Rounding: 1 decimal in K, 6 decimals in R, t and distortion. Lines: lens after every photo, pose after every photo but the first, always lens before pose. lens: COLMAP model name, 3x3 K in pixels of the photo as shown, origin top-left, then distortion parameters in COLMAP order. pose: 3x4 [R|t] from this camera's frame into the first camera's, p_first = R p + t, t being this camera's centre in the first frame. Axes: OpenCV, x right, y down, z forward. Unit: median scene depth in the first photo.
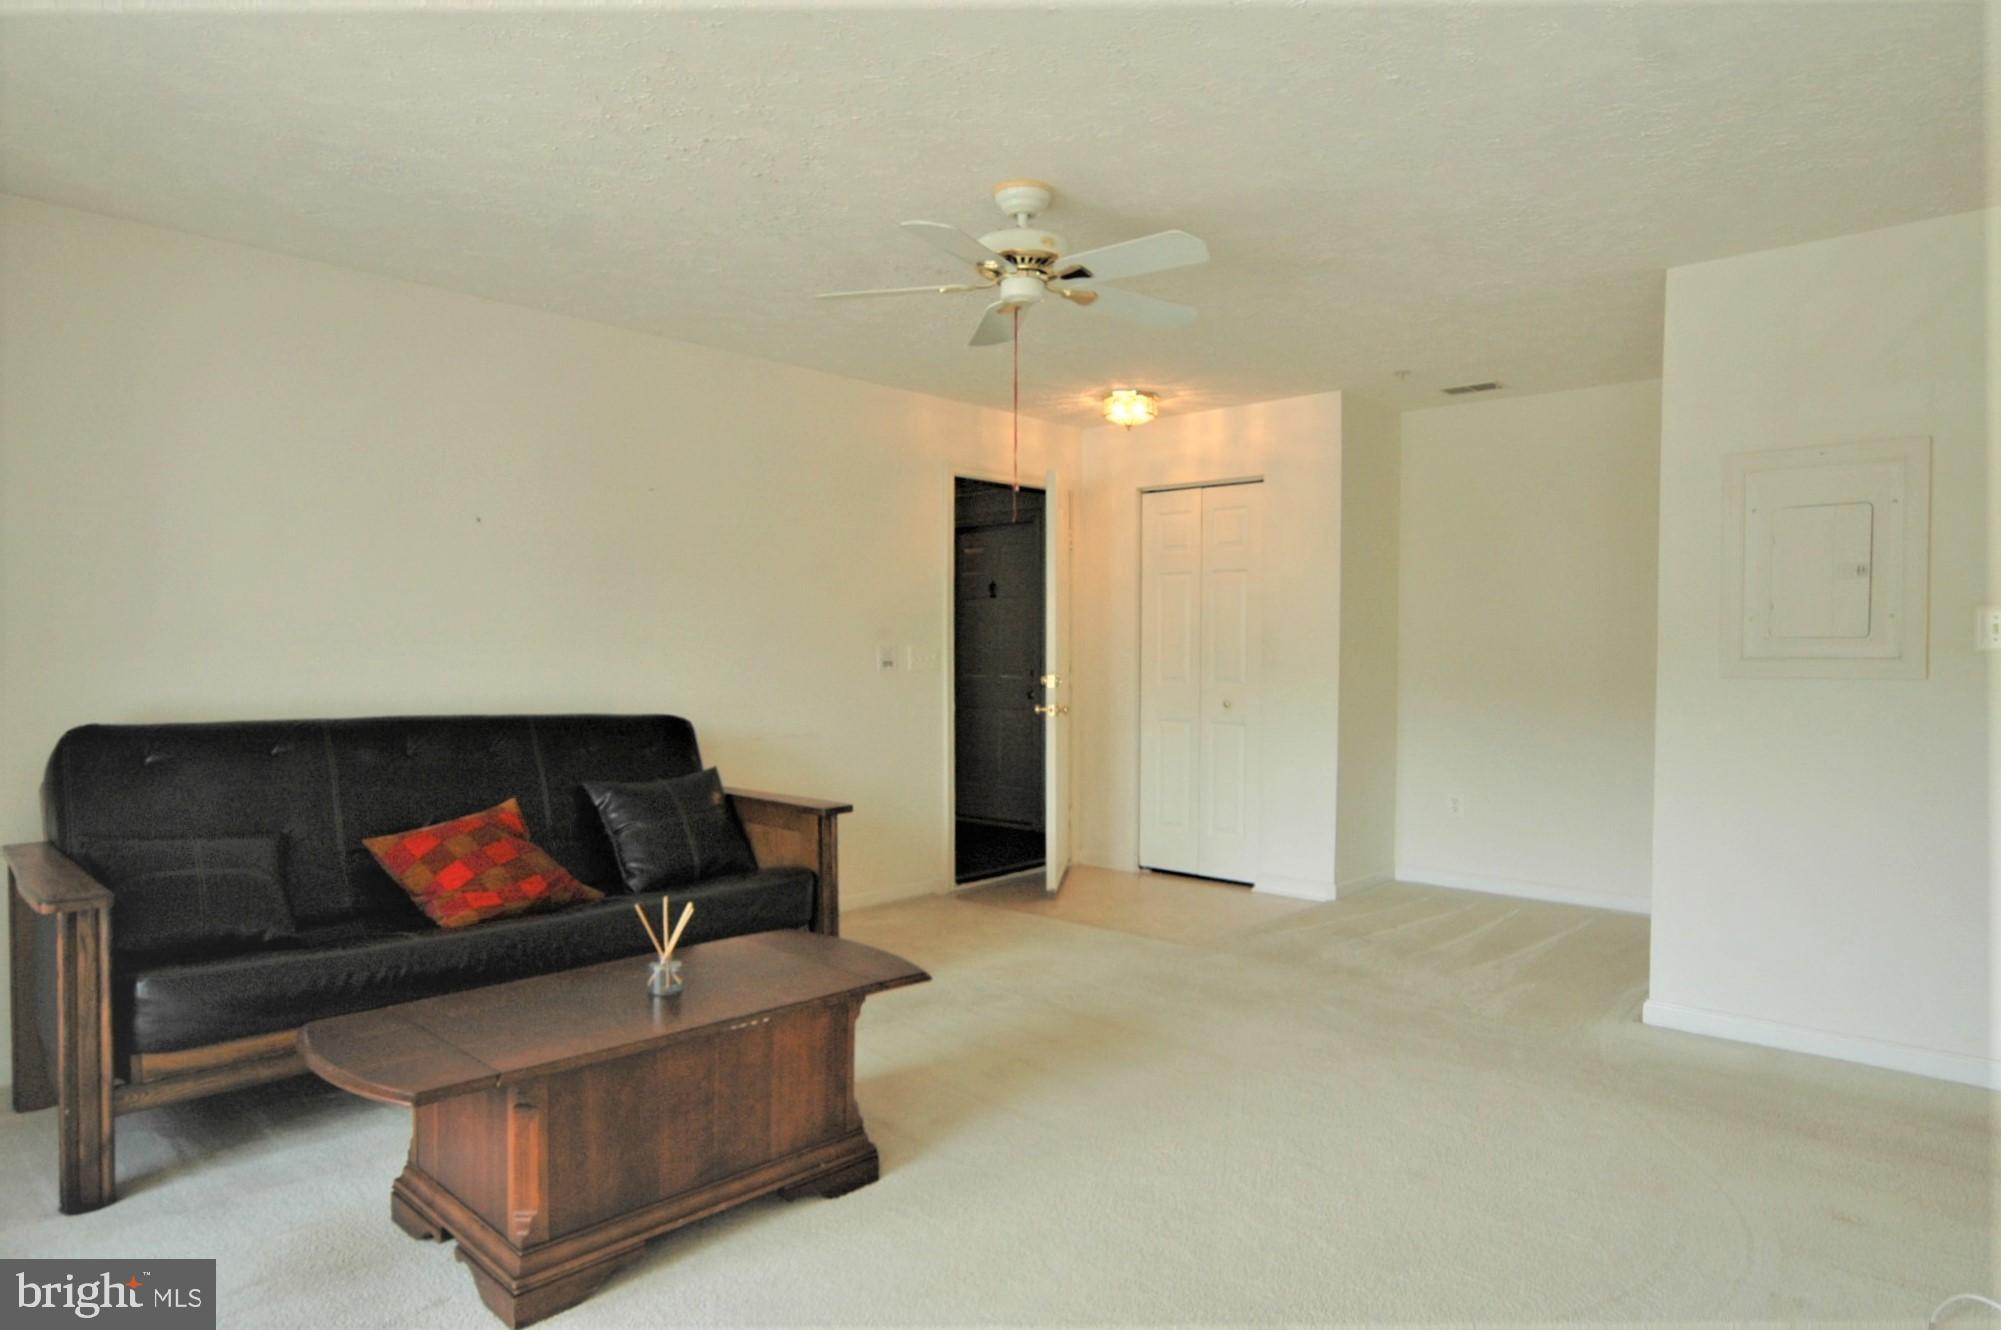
lens RADIAL K [[1201.9, 0, 1001.3], [0, 1201.9, 692.5], [0, 0, 1]] dist [-0.008341, -0.001075]
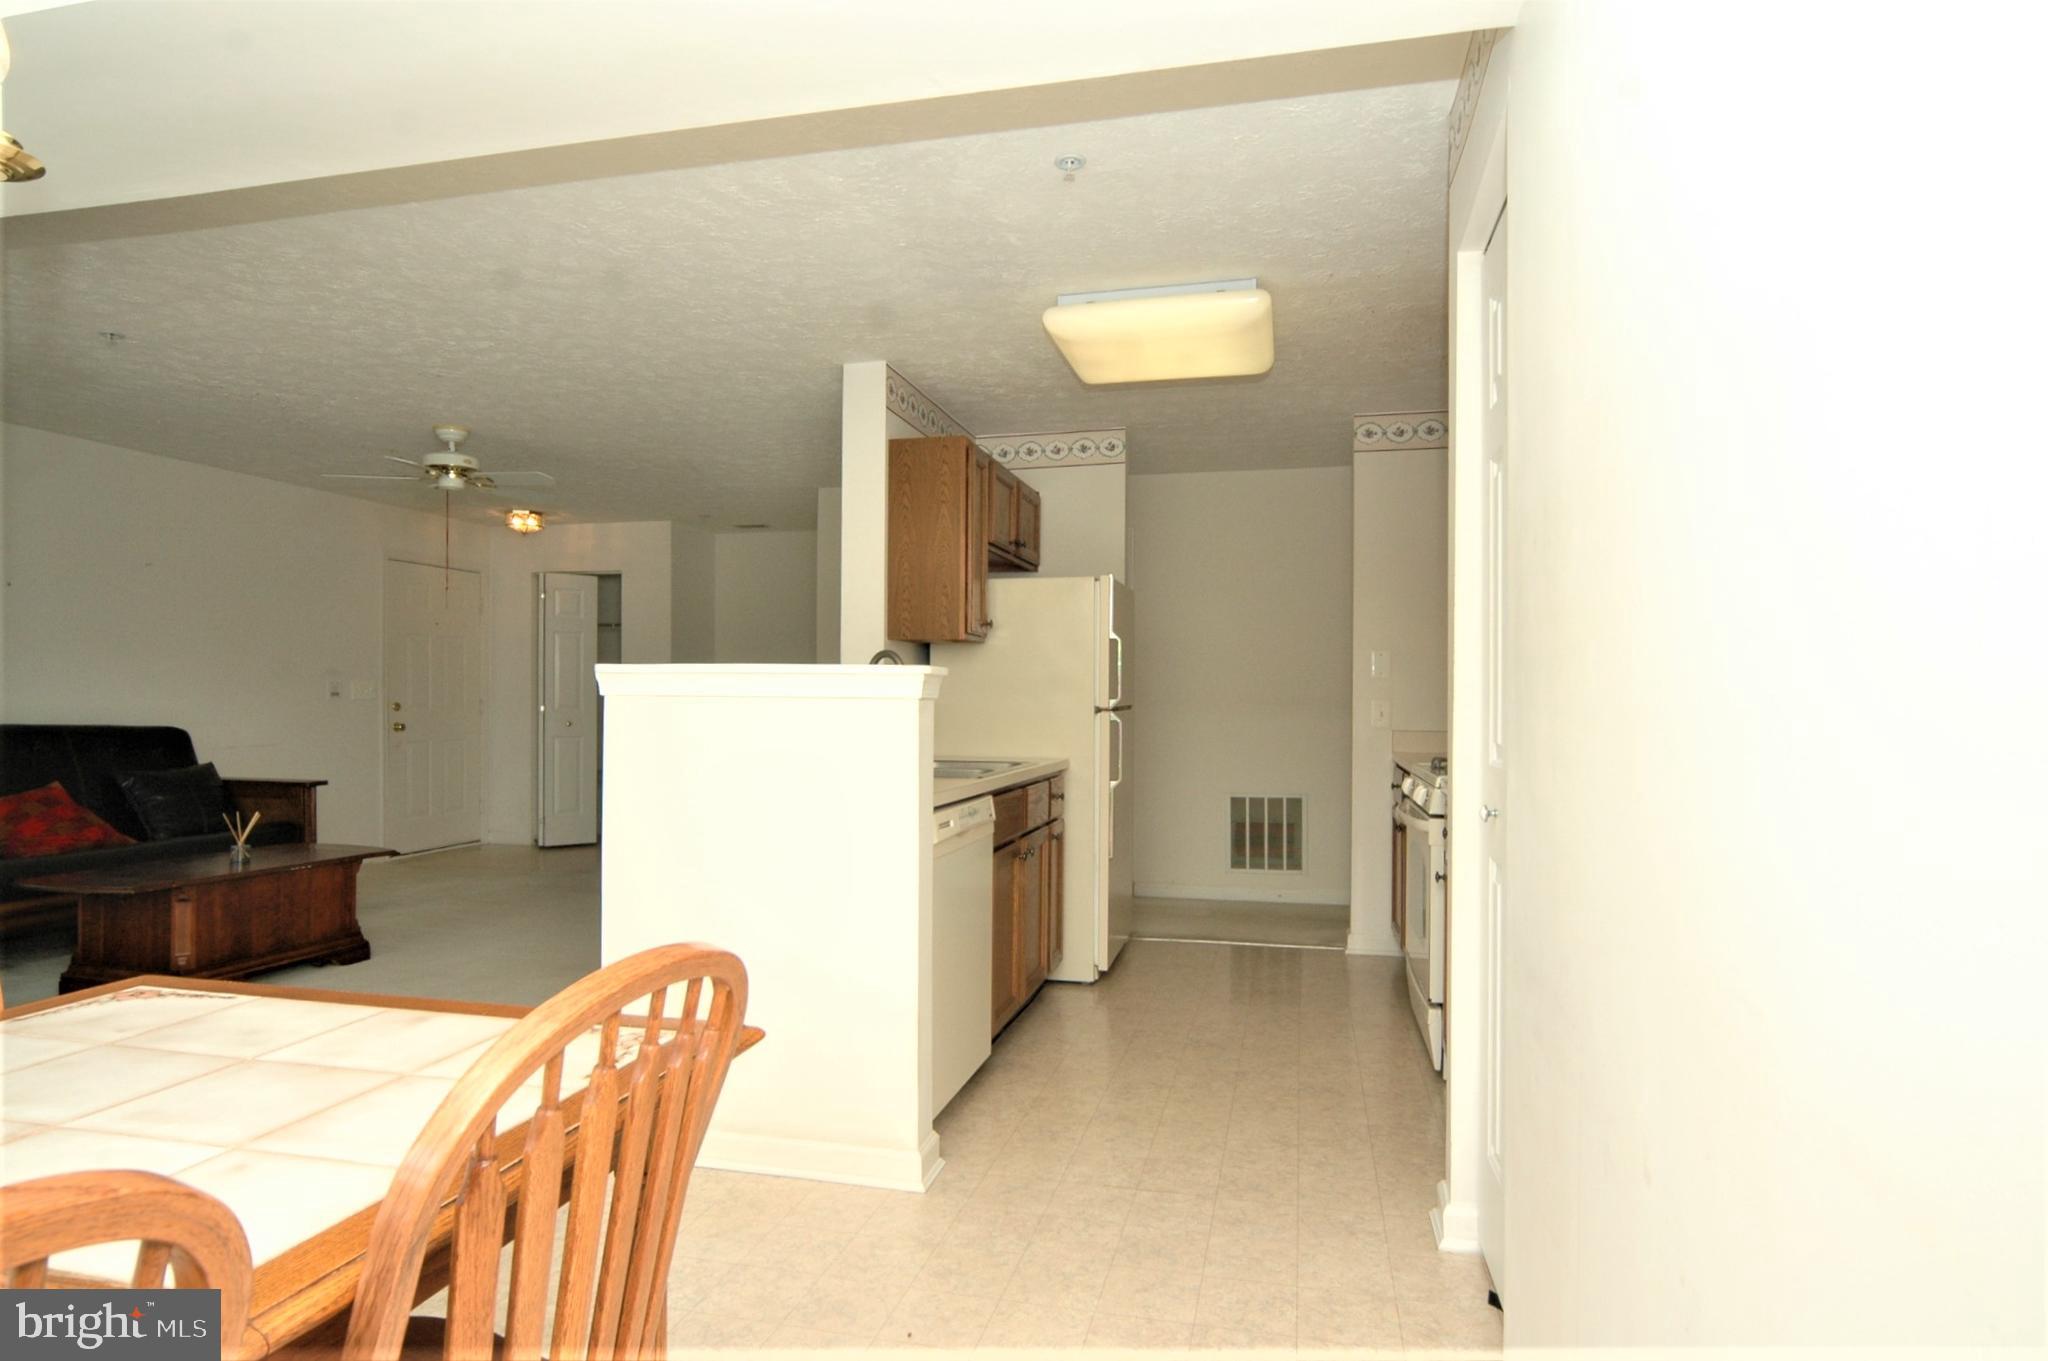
lens RADIAL K [[1143.6, 0, 1020.4], [0, 1143.6, 693.9], [0, 0, 1]] dist [-0.002504, 0.000383]
pose [[0.878365, 0.001894, 0.477987, -0.049210], [0.016039, 0.999312, -0.033434, 0.051183], [-0.477721, 0.037033, 0.877731, -0.836930]]
